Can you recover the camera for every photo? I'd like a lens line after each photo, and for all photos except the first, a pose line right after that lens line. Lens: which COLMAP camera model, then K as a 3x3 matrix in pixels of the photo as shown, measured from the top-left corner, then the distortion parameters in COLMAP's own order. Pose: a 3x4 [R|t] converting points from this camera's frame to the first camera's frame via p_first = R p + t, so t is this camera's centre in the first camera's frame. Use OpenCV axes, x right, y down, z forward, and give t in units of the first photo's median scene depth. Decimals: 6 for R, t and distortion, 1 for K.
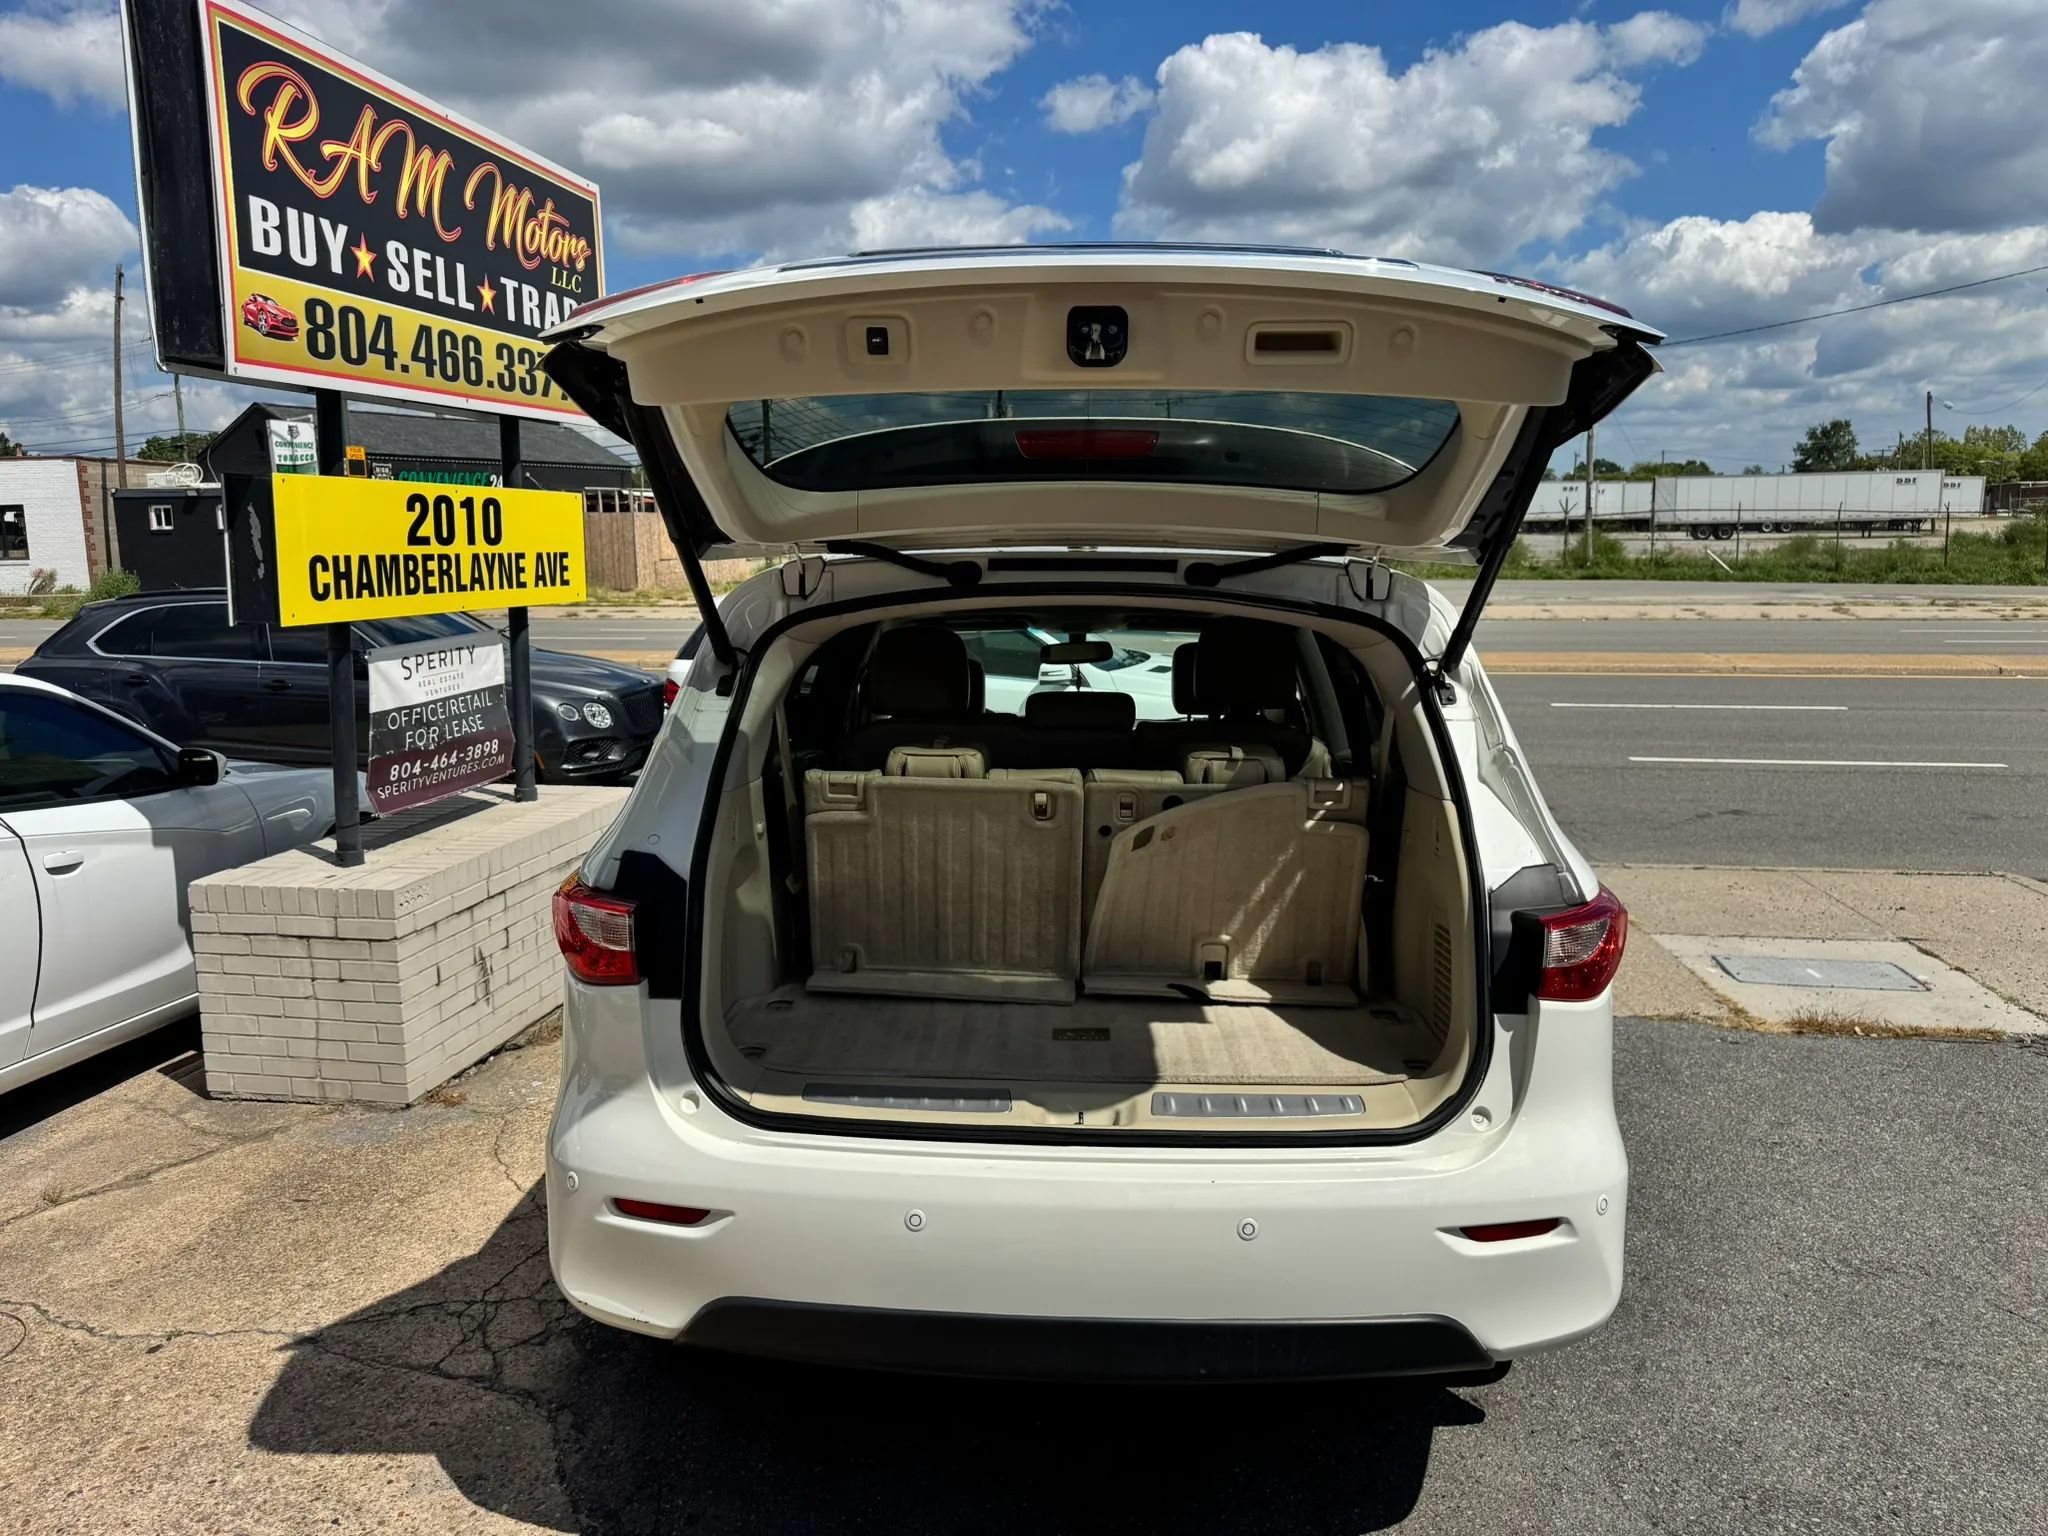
lens RADIAL K [[1442.8, 0, 1034.1], [0, 1442.8, 760.2], [0, 0, 1]] dist [0.034877, -0.043456]
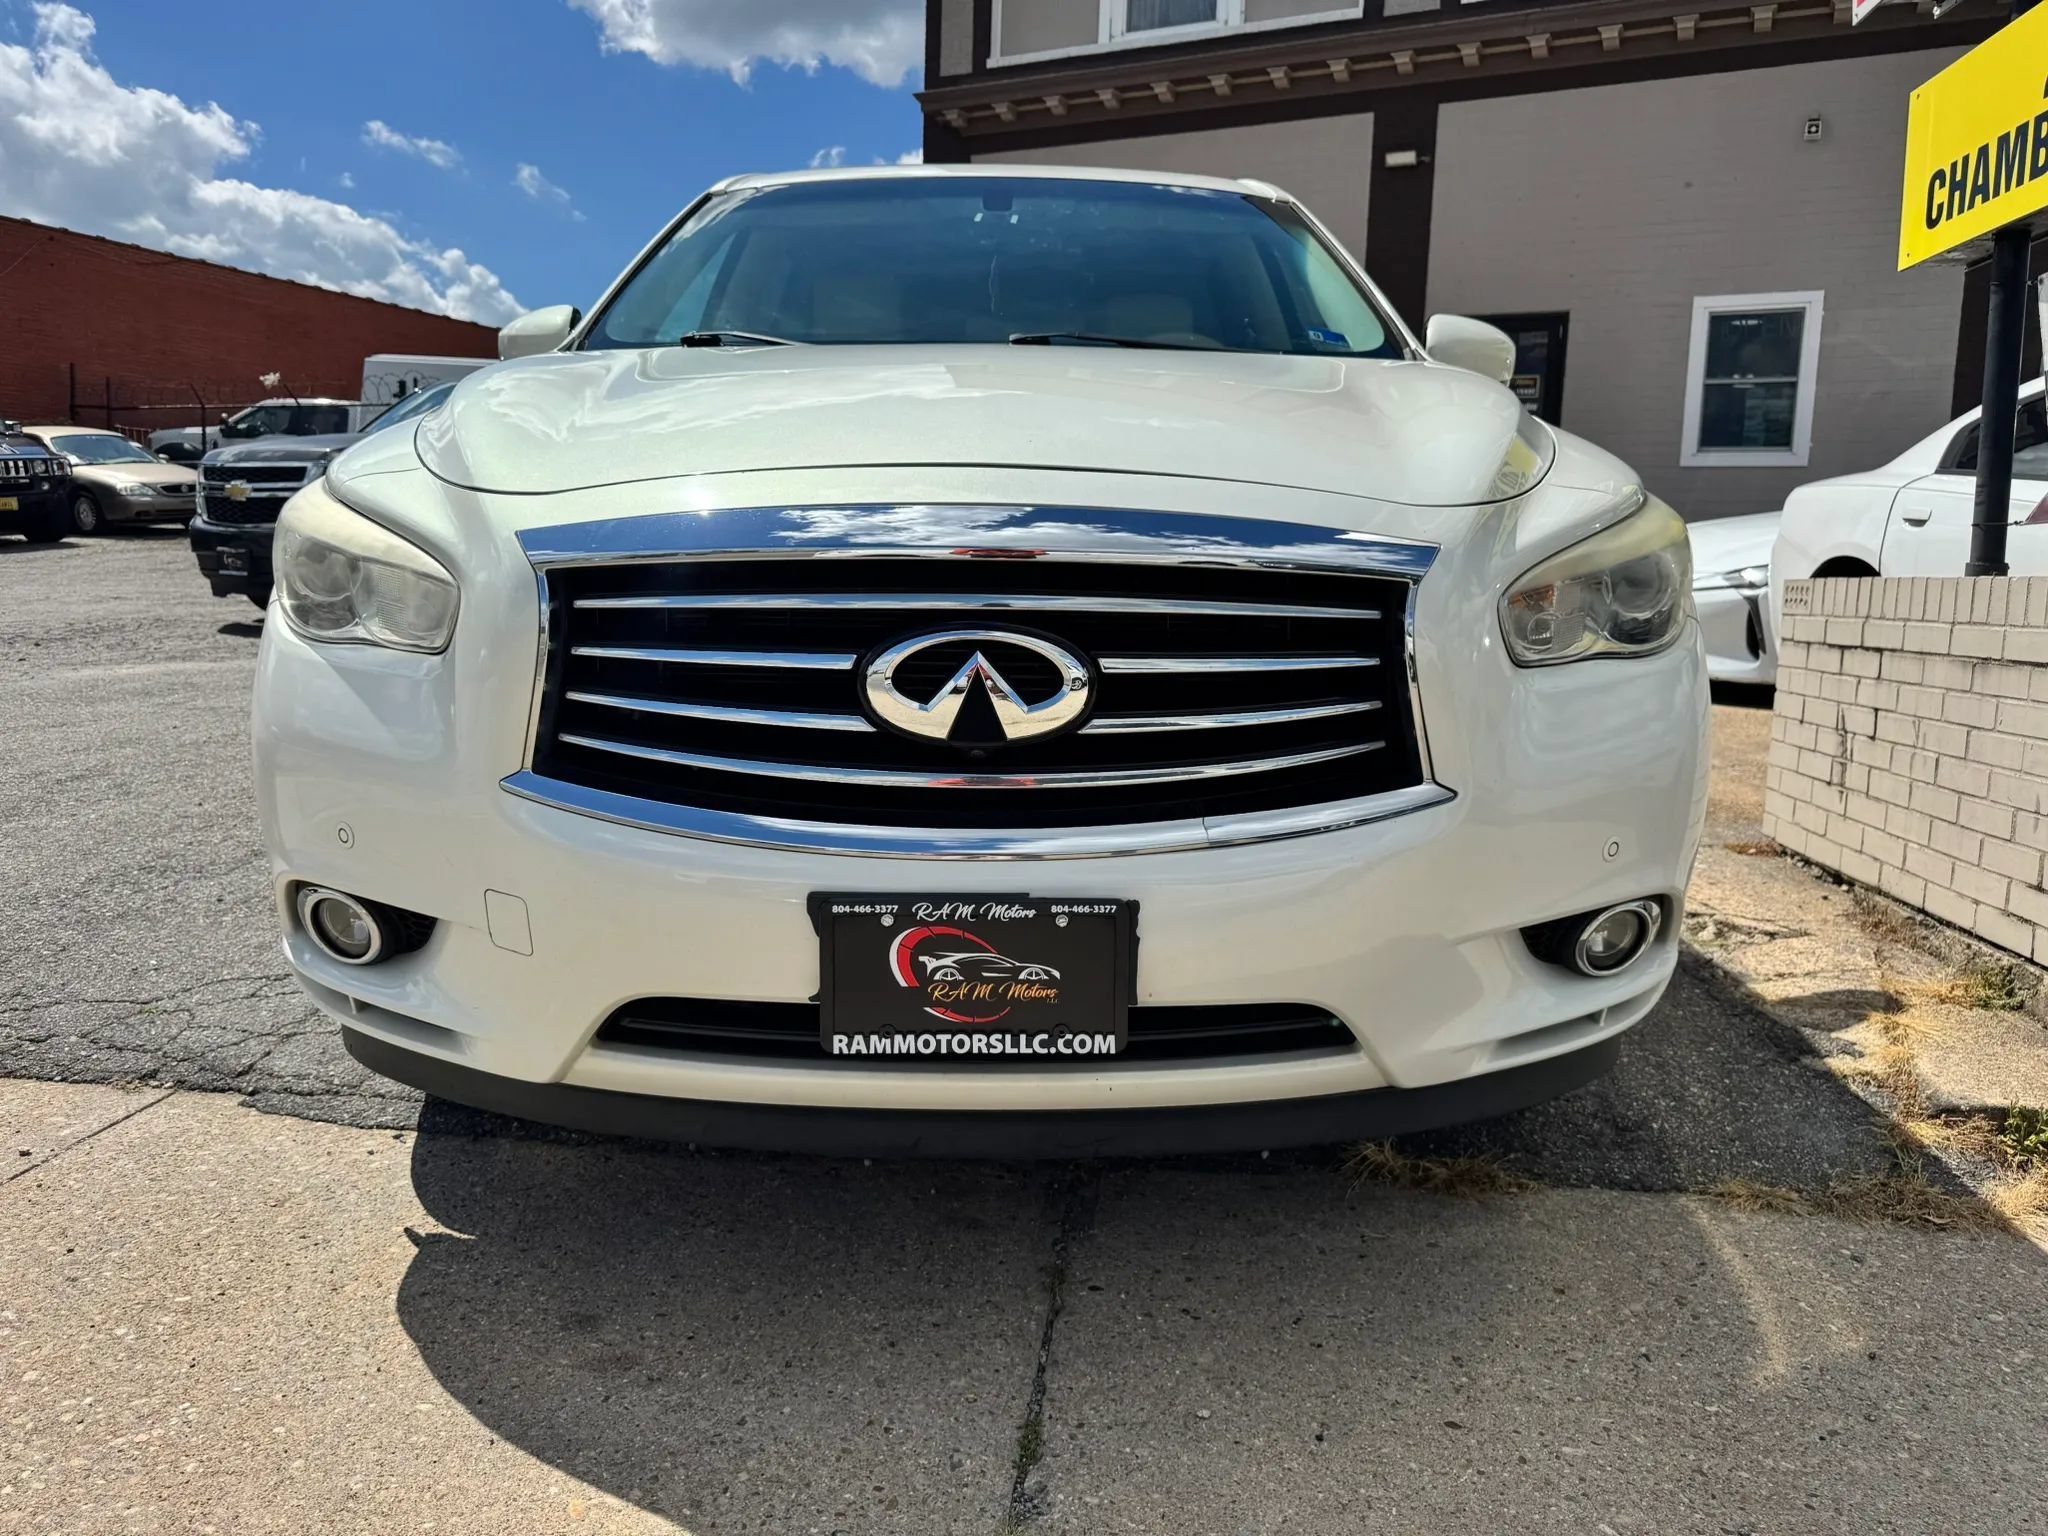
lens RADIAL K [[1442.8, 0, 1009.1], [0, 1442.8, 756.7], [0, 0, 1]] dist [0.034877, -0.043456]
pose [[-0.999497, -0.016936, -0.026818, 0.039197], [-0.023645, 0.961413, 0.274093, -0.032075], [0.021141, 0.274589, -0.961329, 1.666247]]
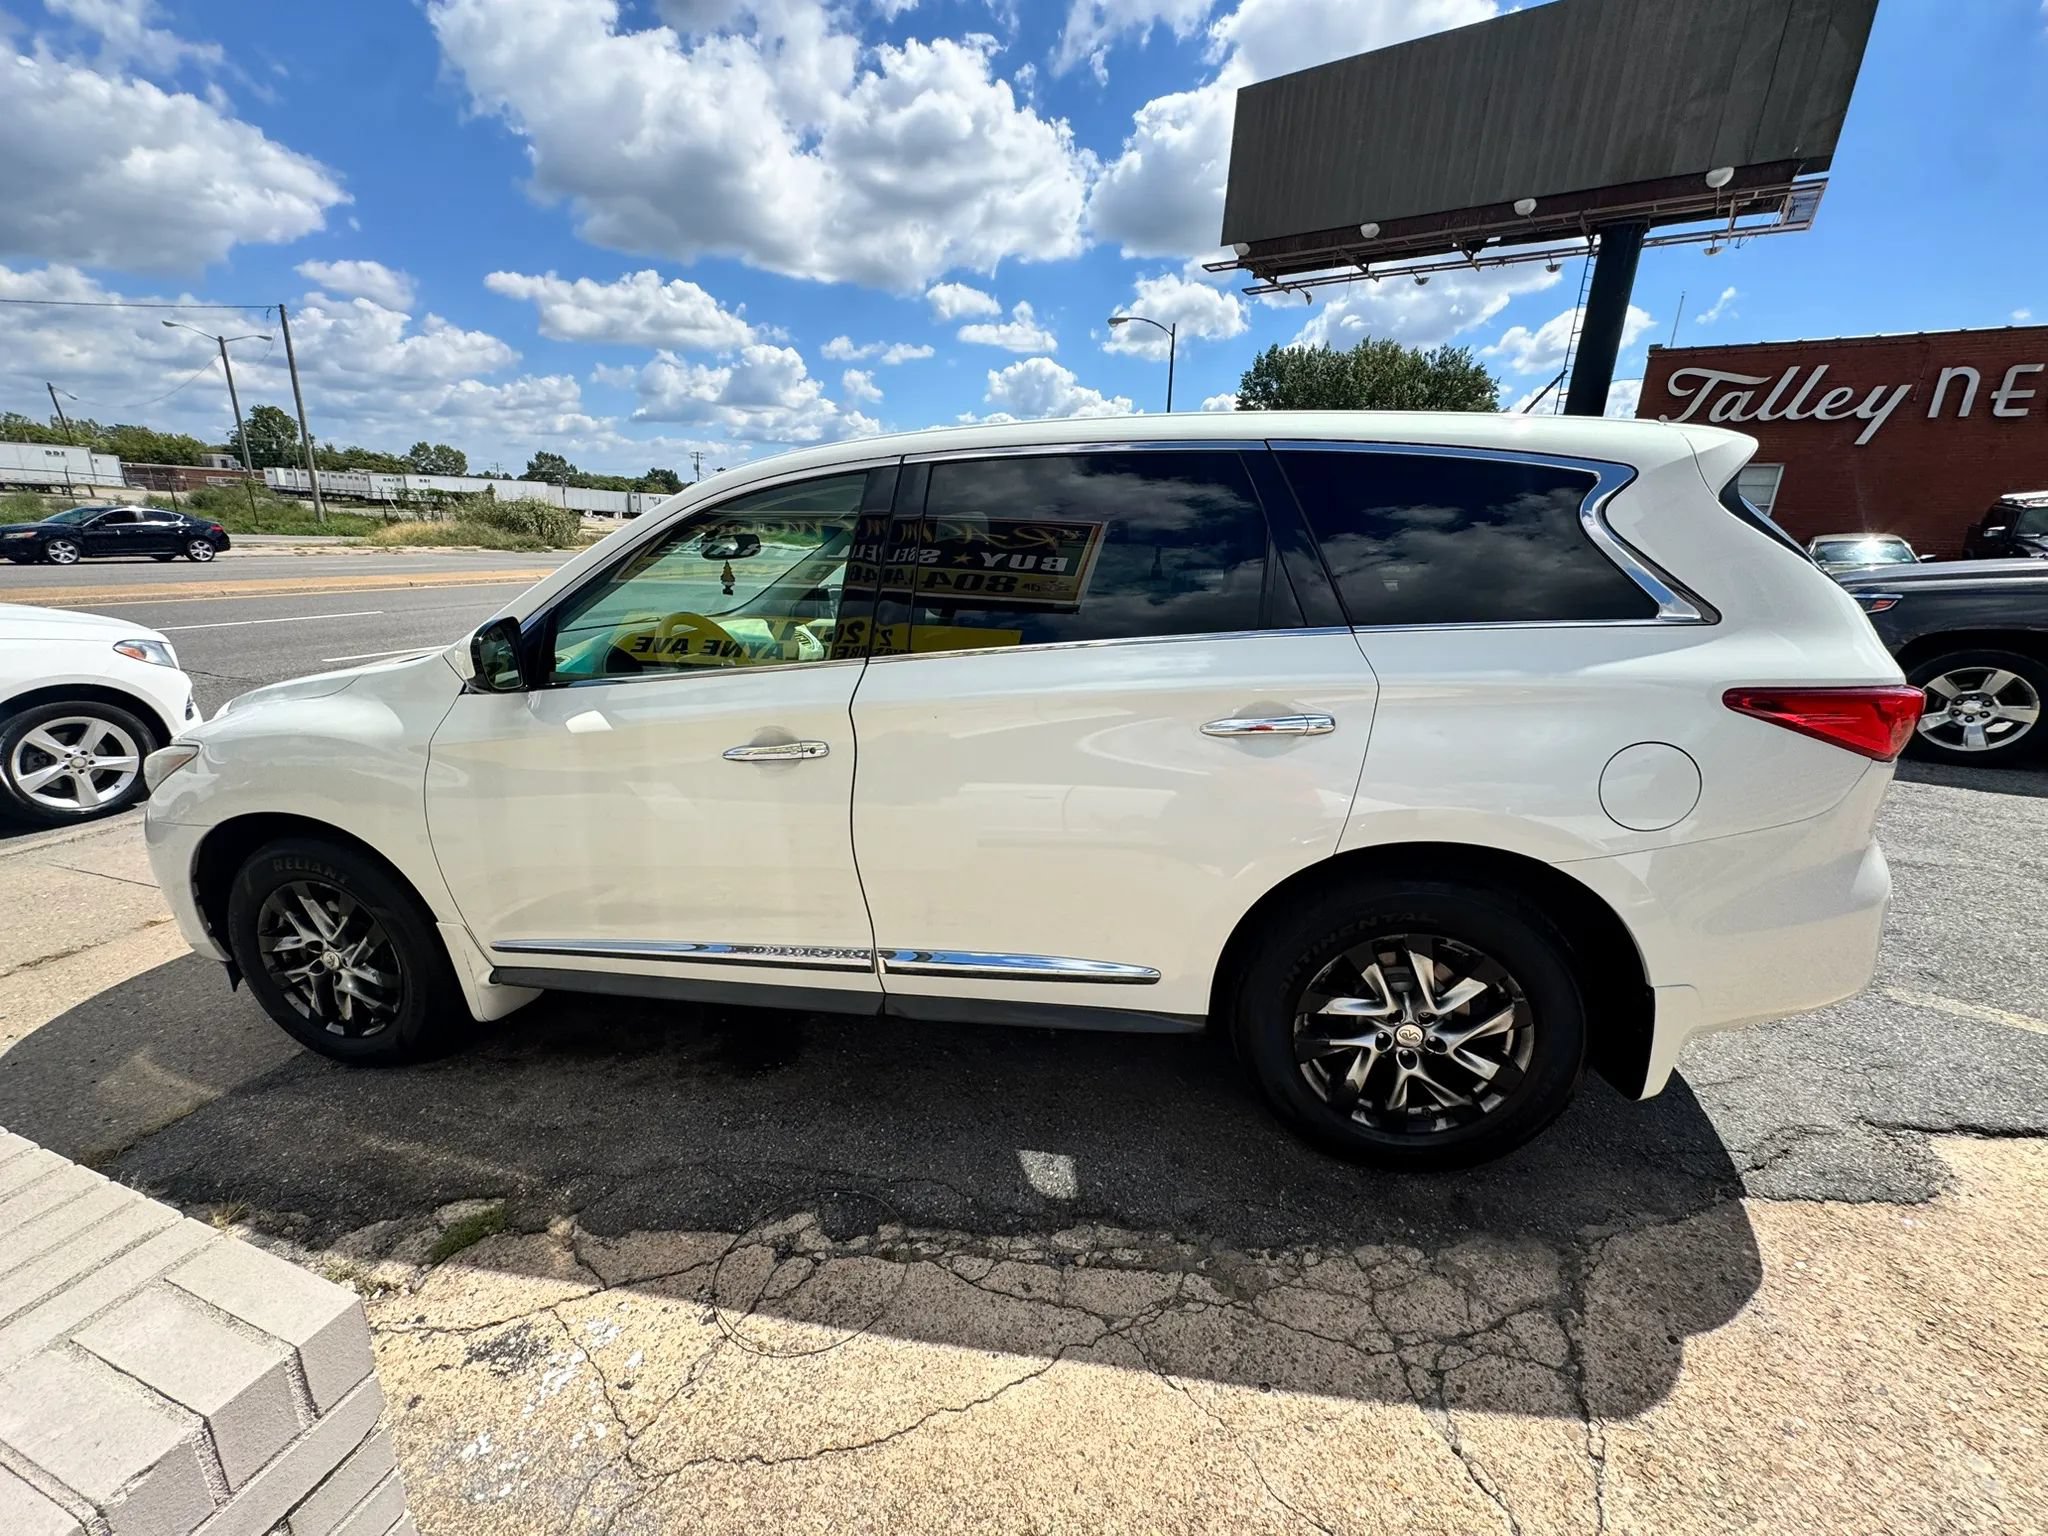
lens RADIAL K [[815.0, 0, 1021.9], [0, 815.0, 769.7], [0, 0, 1]] dist [-0.008868, 0.002534]
pose [[0.161986, -0.266503, 0.950125, -0.500228], [0.113817, 0.961461, 0.250278, -0.046193], [-0.980207, 0.067599, 0.186075, 0.733114]]
